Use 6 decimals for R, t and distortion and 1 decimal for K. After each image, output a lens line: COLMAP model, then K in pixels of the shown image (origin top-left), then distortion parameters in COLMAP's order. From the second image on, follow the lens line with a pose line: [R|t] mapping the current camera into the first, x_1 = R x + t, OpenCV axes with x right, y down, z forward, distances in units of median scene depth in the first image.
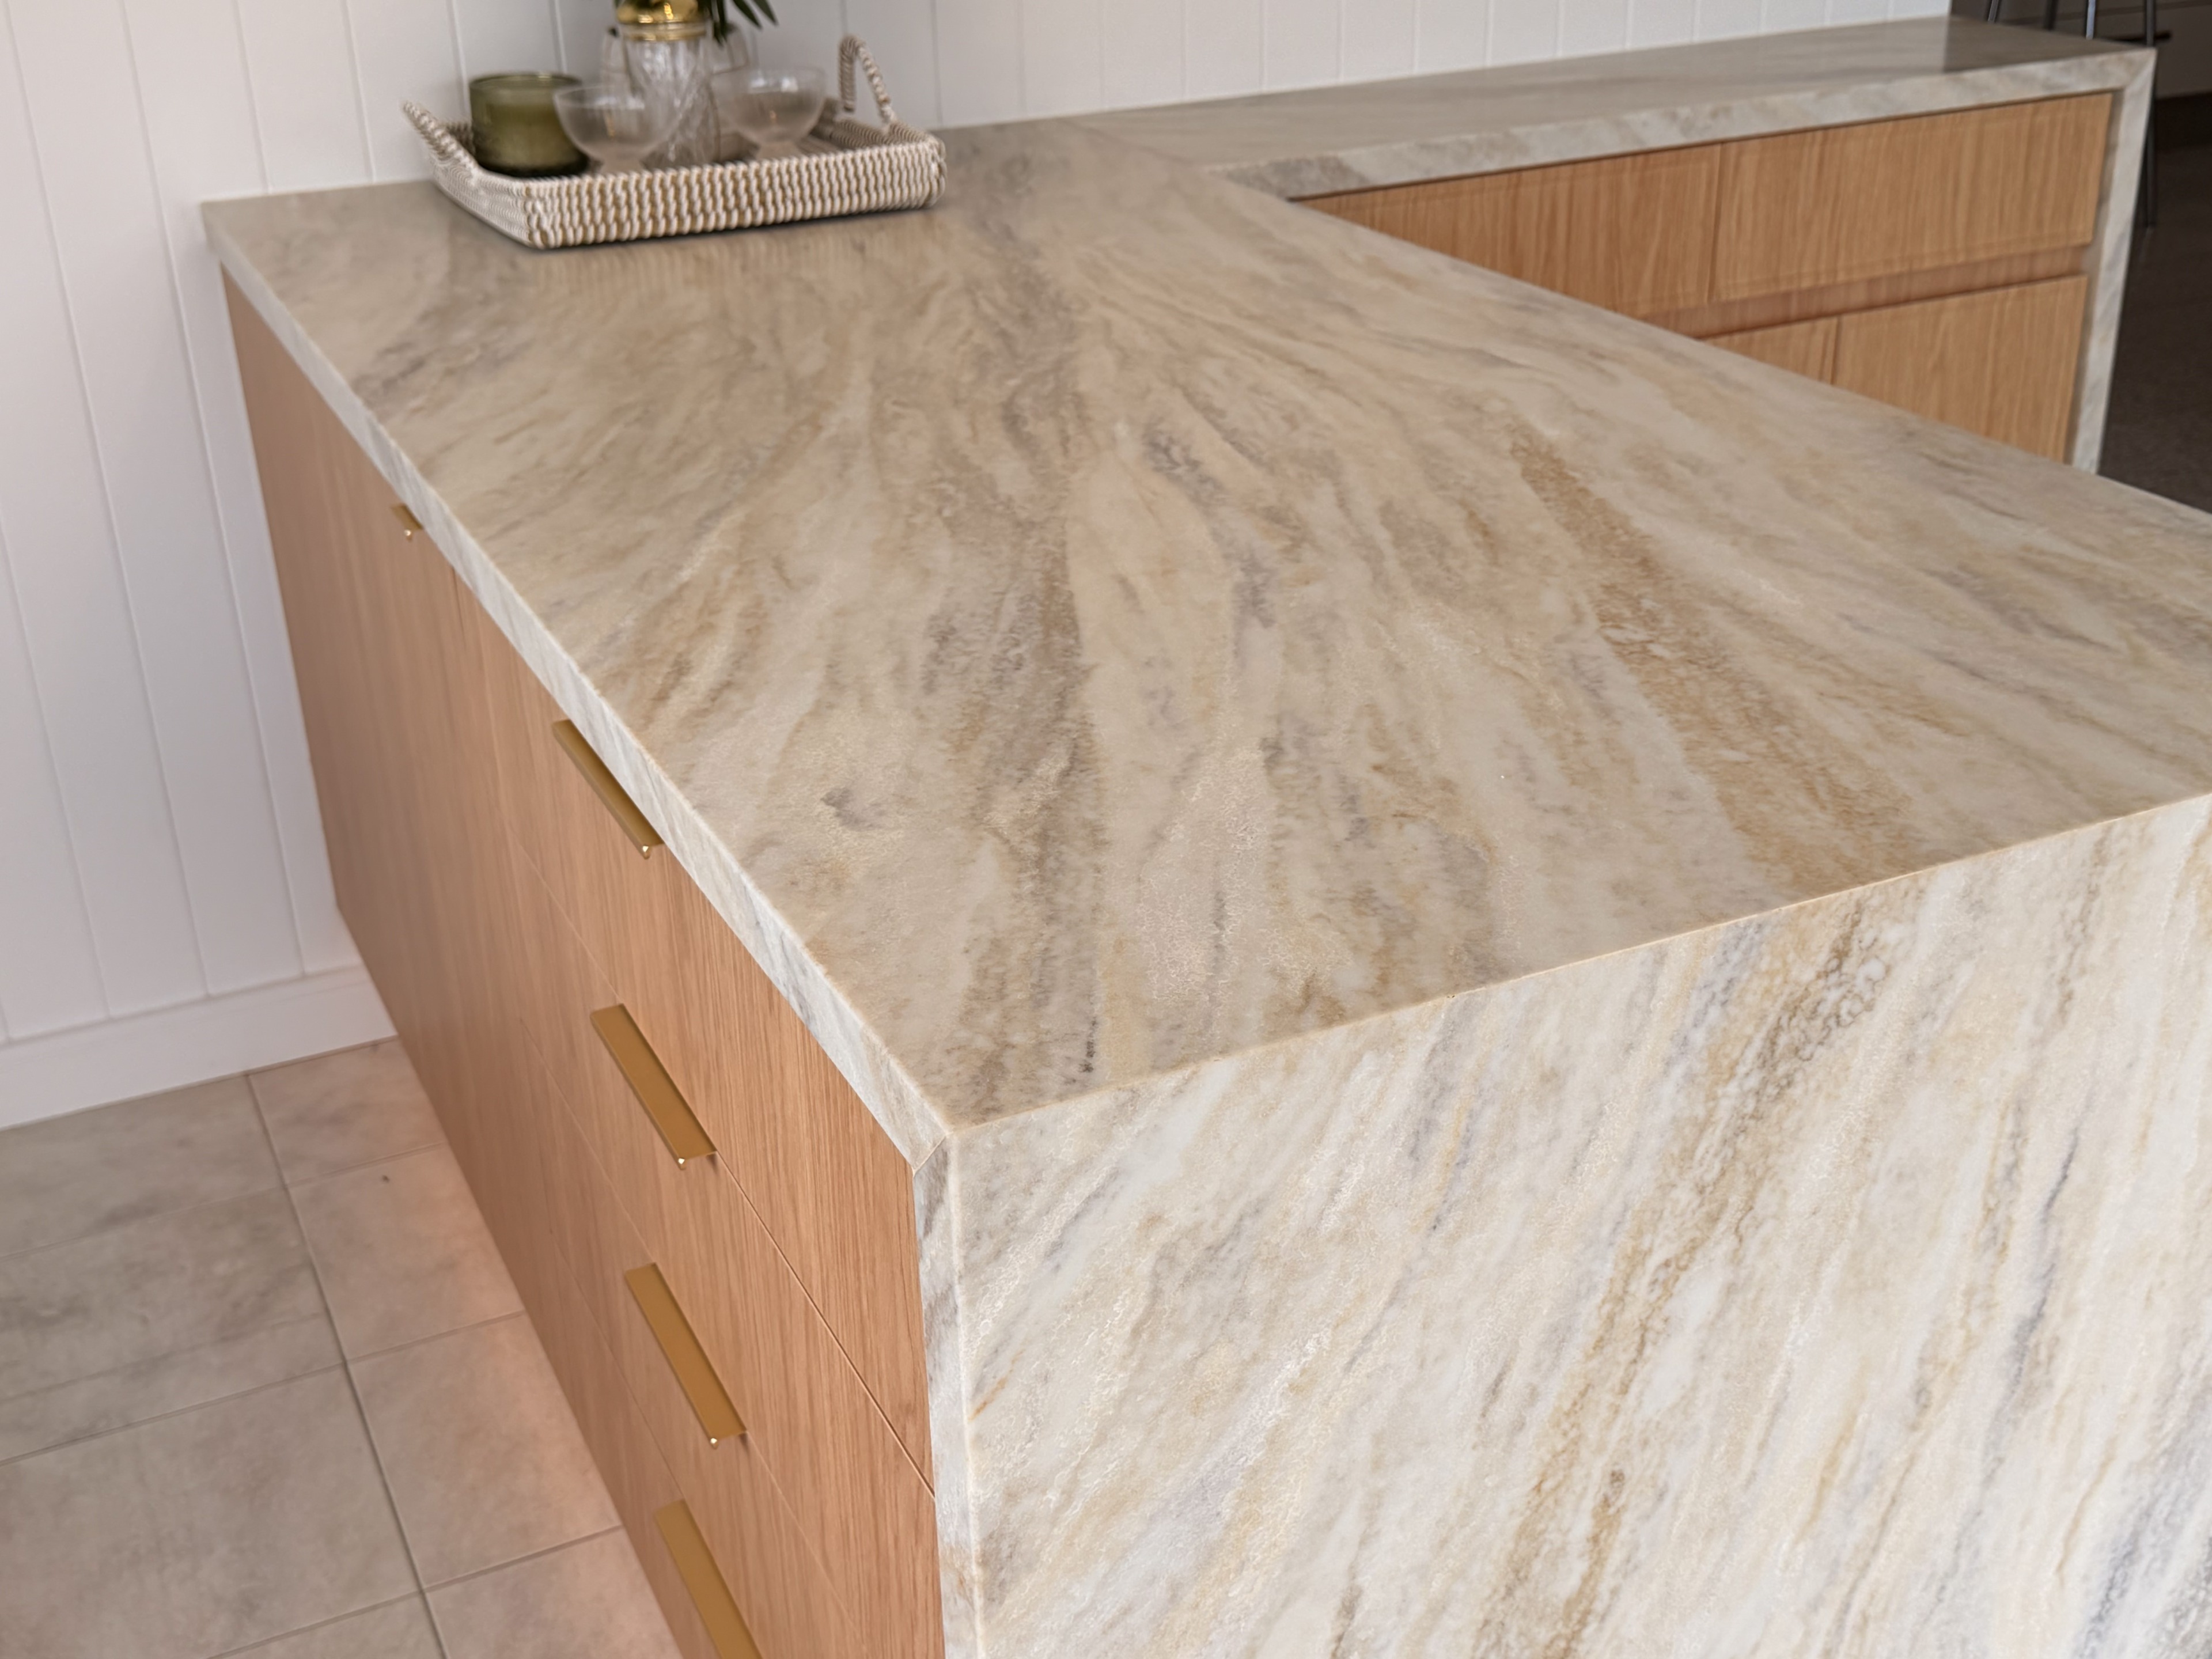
lens RADIAL K [[2536.9, 0, 1120.8], [0, 2536.9, 837.6], [0, 0, 1]] dist [0.189688, -0.497892]
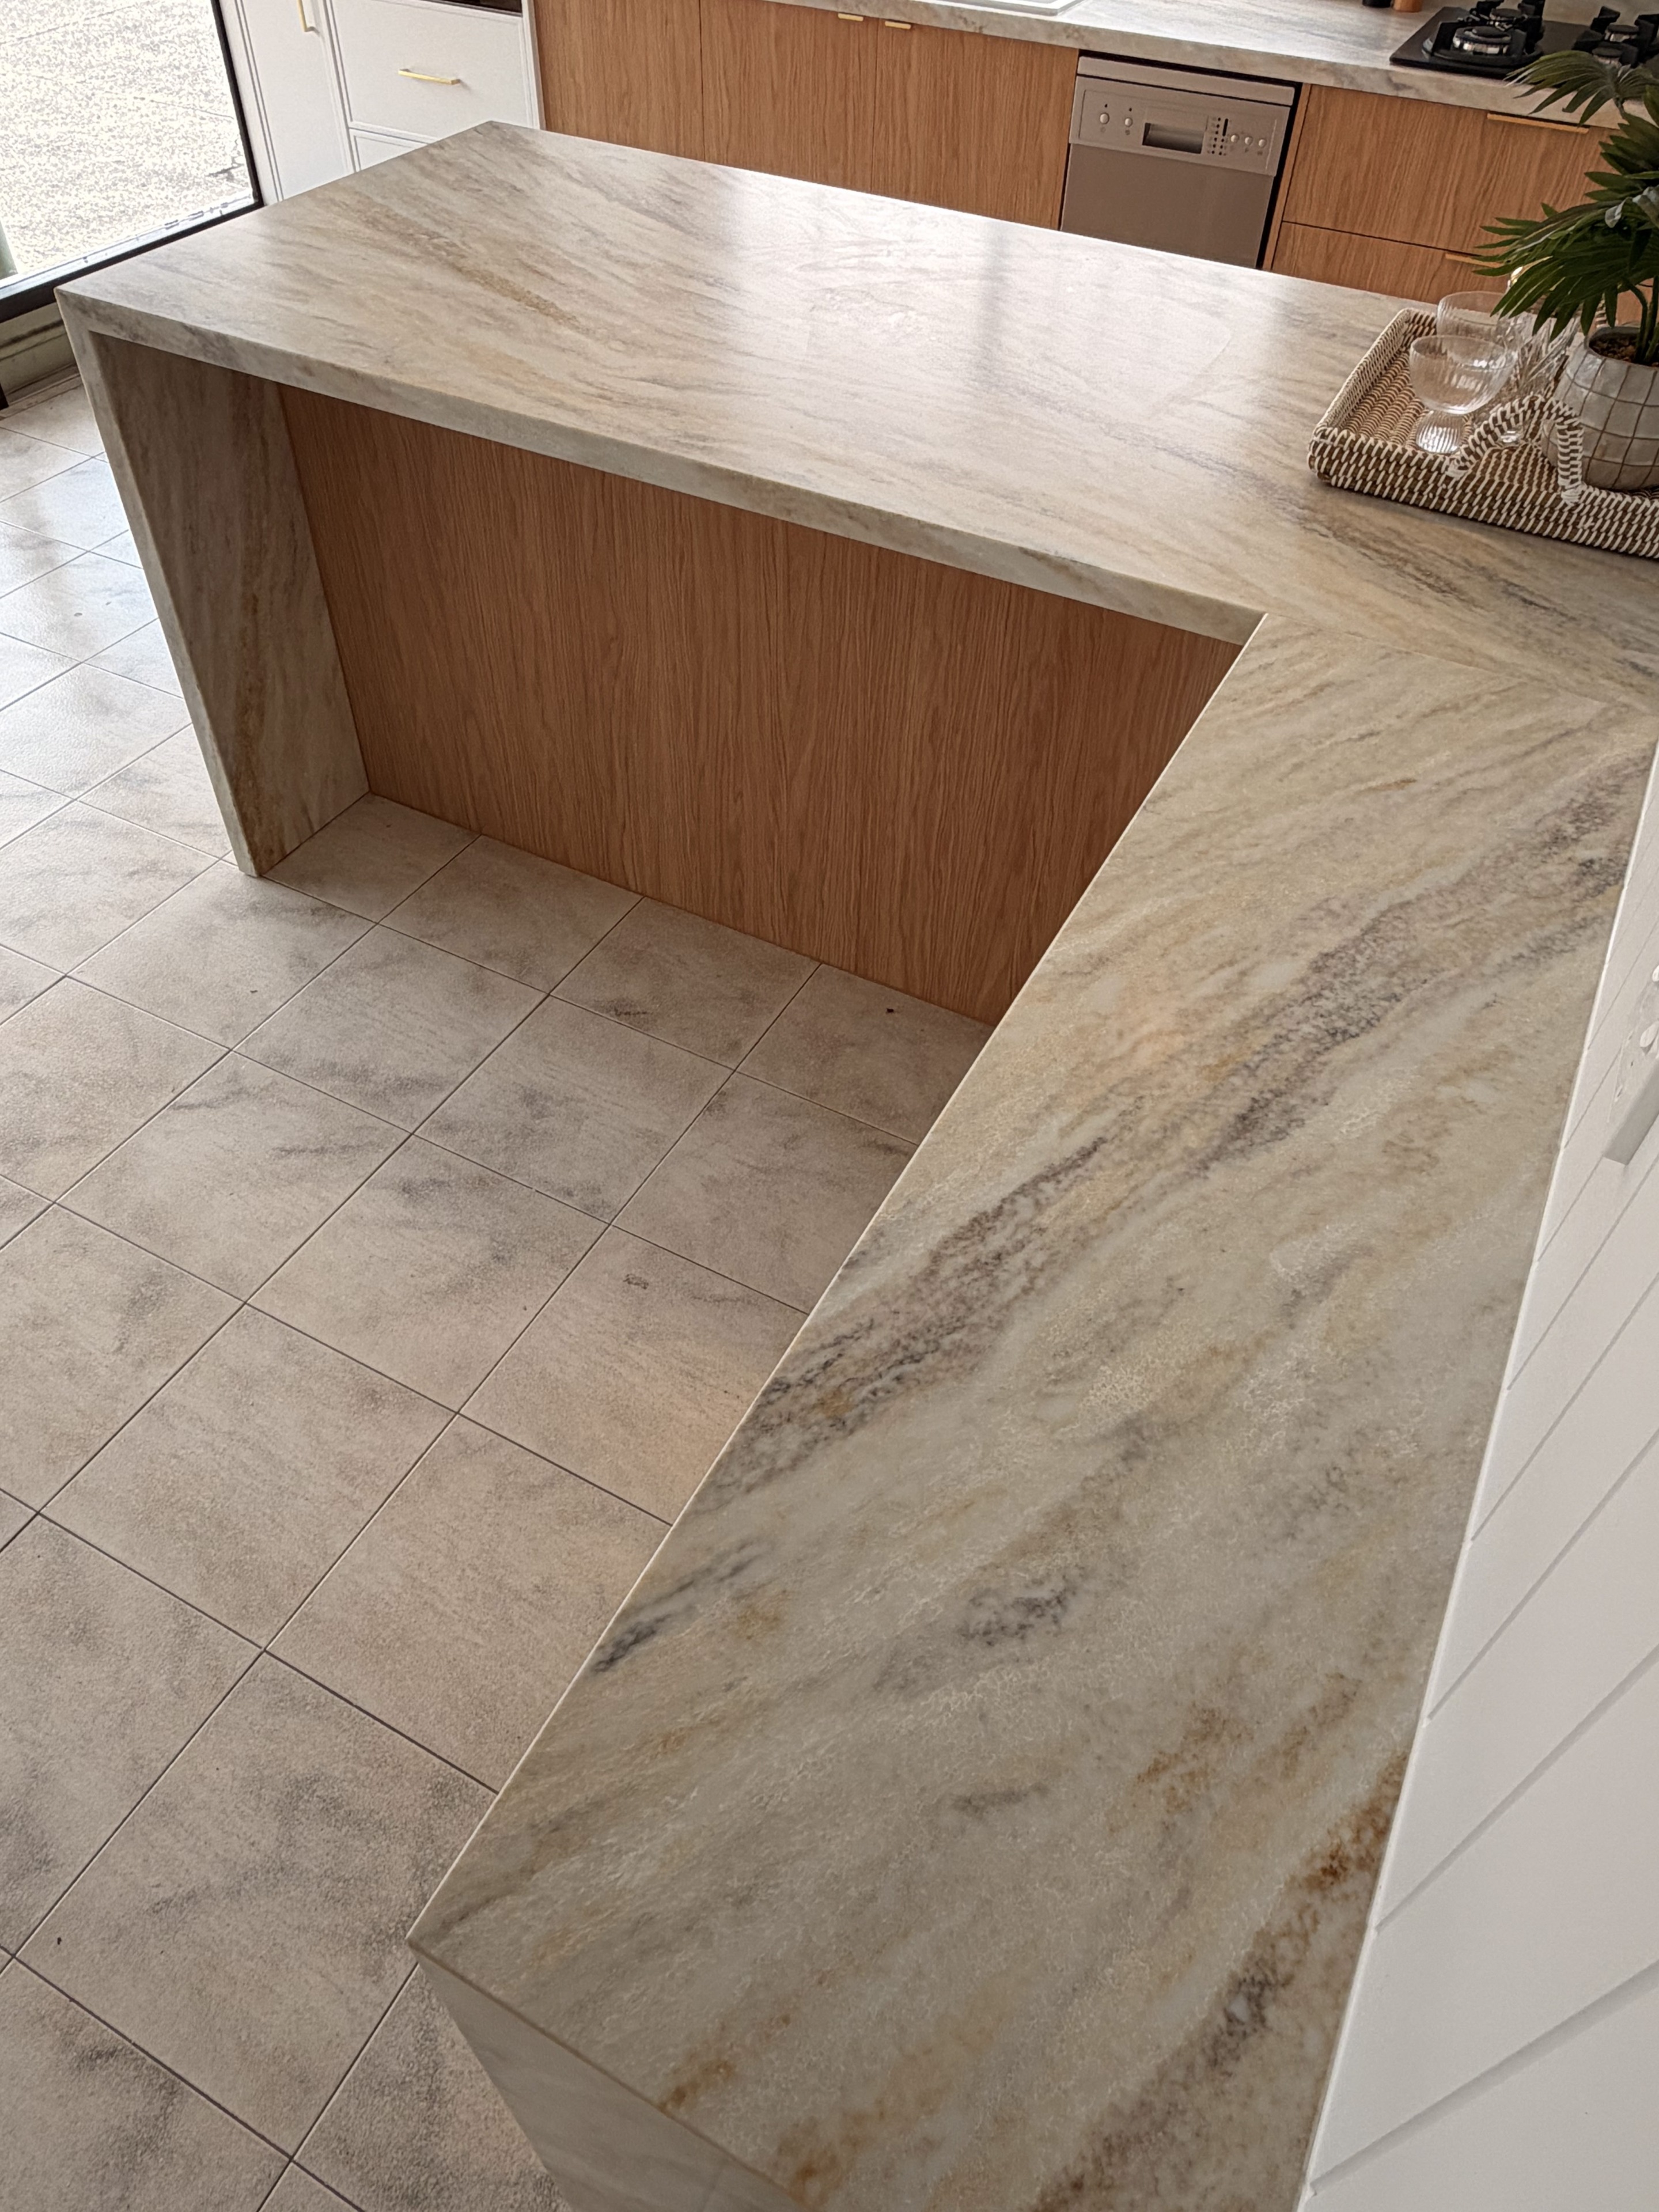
lens RADIAL K [[1510.8, 0, 819.5], [0, 1510.8, 1086.6], [0, 0, 1]] dist [-0.001081, 0.001905]
pose [[-0.807000, 0.430423, -0.404336, 0.870989], [-0.255544, 0.362735, 0.896170, -1.230012], [0.532399, 0.826534, -0.182735, 2.182111]]
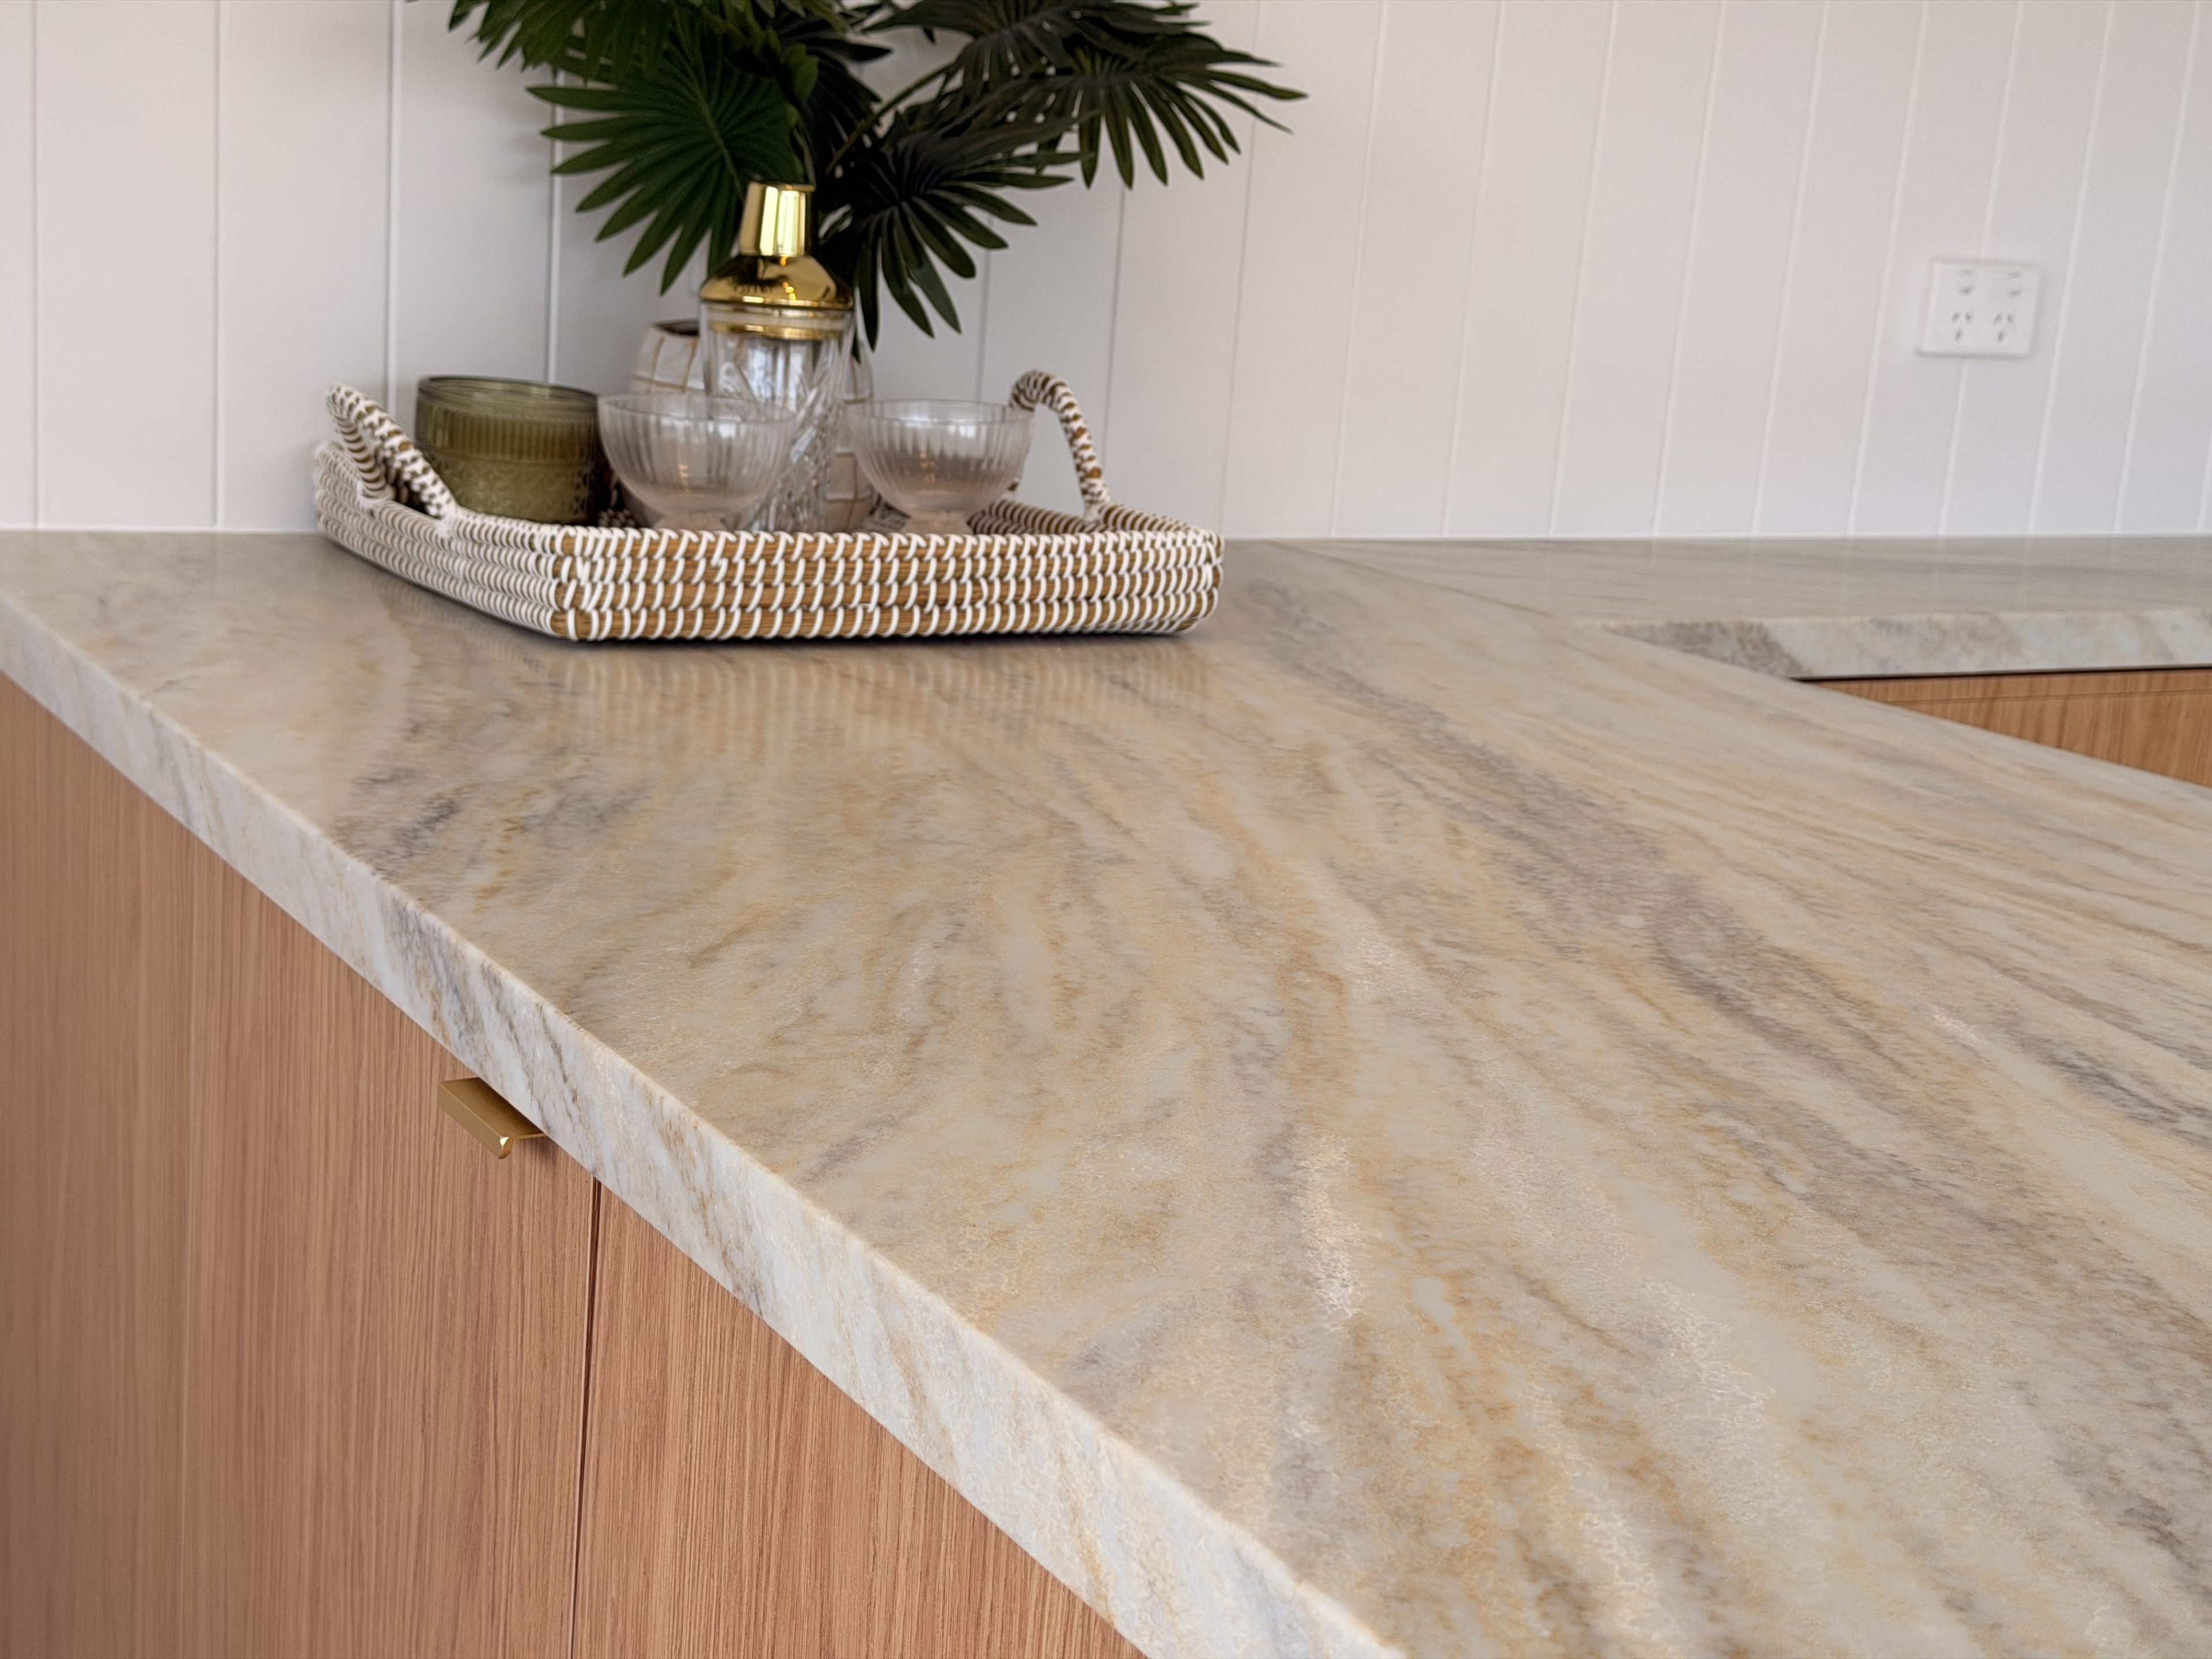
lens RADIAL K [[3108.1, 0, 1114.3], [0, 3108.1, 841.5], [0, 0, 1]] dist [0.145051, -0.096300]
pose [[0.991404, 0.079742, 0.103730, -0.292508], [-0.055651, 0.974522, -0.217277, -0.068685], [-0.118413, 0.209636, 0.970583, 0.535824]]
